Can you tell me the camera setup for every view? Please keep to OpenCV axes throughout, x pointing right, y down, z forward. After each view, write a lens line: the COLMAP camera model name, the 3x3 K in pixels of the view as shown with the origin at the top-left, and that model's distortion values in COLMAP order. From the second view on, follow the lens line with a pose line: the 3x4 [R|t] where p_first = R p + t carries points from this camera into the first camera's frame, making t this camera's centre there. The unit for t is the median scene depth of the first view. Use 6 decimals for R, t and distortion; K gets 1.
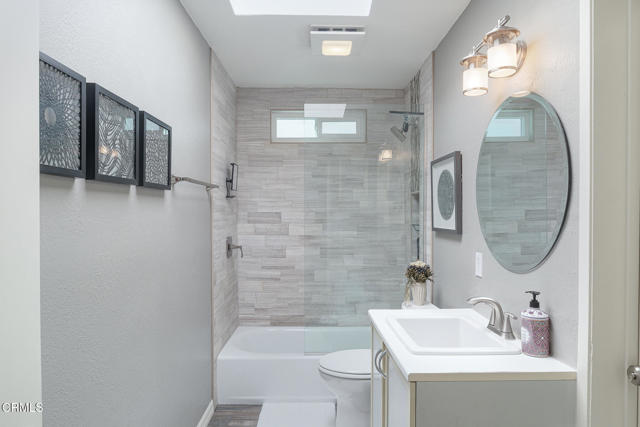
lens RADIAL K [[395.5, 0, 320.0], [0, 395.5, 213.5], [0, 0, 1]] dist [-0.001795, -0.000655]
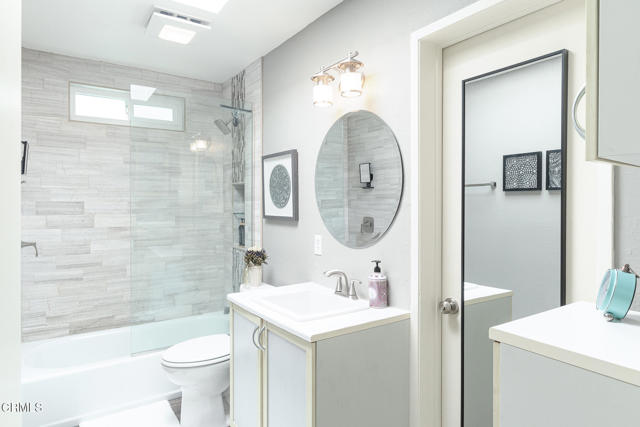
lens RADIAL K [[391.2, 0, 319.7], [0, 391.2, 199.6], [0, 0, 1]] dist [0.002262, 0.000560]
pose [[0.835746, 0.002756, 0.549109, -0.148788], [0.001371, 0.999974, -0.007105, -0.000842], [-0.549114, 0.006691, 0.835721, -0.005181]]
